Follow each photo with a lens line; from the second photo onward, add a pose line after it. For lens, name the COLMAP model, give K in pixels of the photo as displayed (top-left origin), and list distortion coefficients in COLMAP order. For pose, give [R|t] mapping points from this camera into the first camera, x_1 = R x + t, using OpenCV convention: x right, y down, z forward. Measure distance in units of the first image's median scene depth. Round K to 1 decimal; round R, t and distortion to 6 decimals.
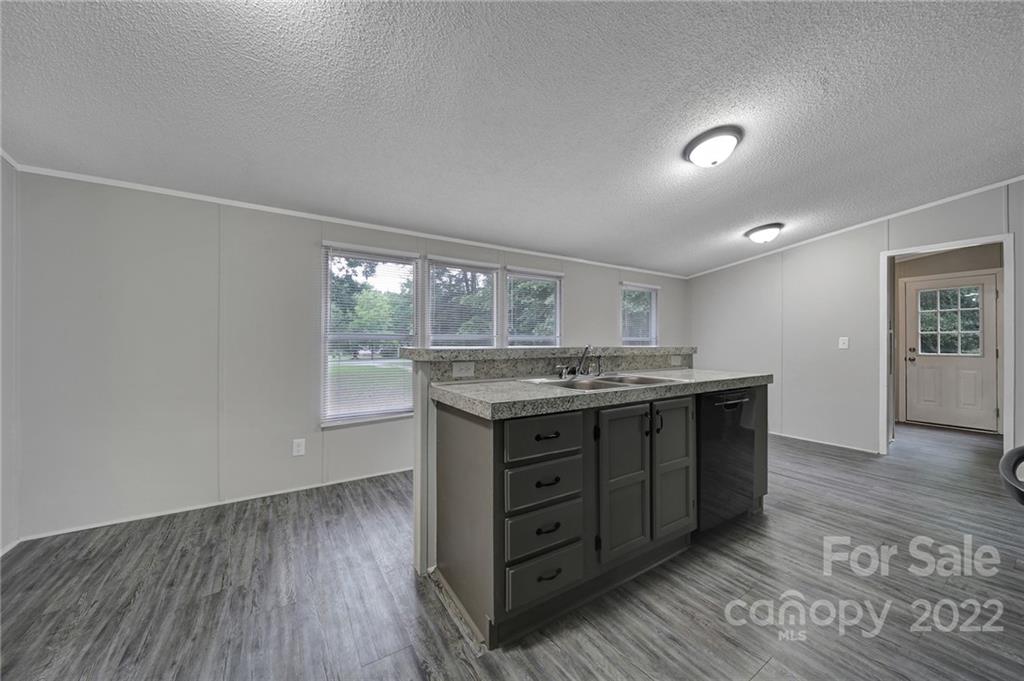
lens RADIAL K [[370.0, 0, 512.0], [0, 370.0, 340.5], [0, 0, 1]] dist [-0.000936, -0.000119]
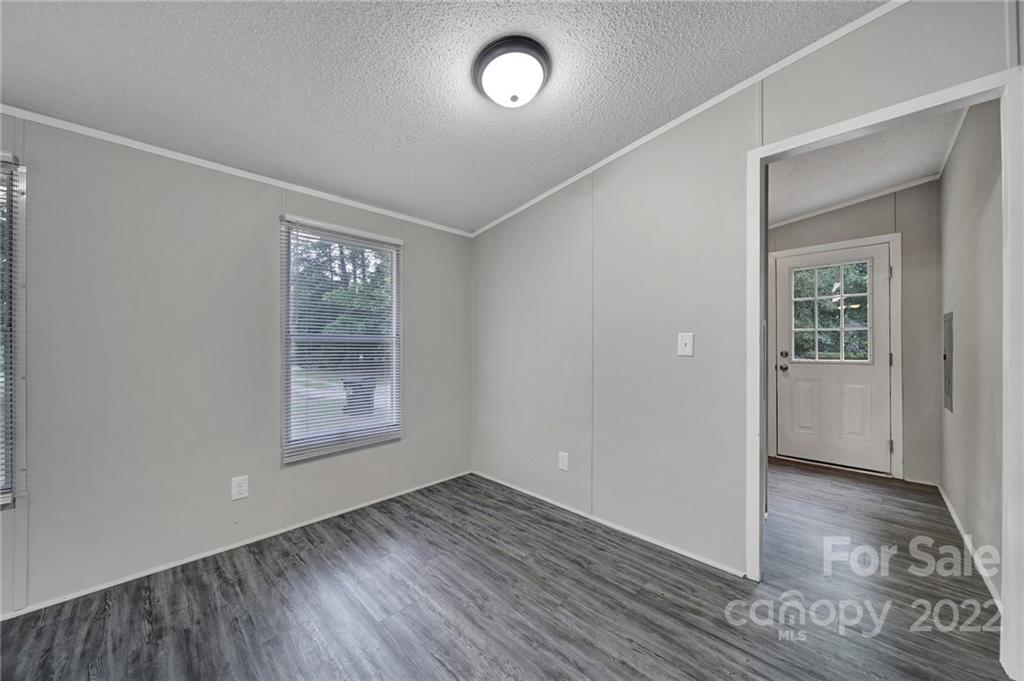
lens RADIAL K [[364.1, 0, 509.8], [0, 364.1, 342.3], [0, 0, 1]] dist [-0.000387, -0.000051]
pose [[0.977827, 0.000188, 0.209413, 0.442176], [0.000312, 0.999997, -0.002354, 0.003886], [-0.209413, 0.002367, 0.977824, 0.447571]]
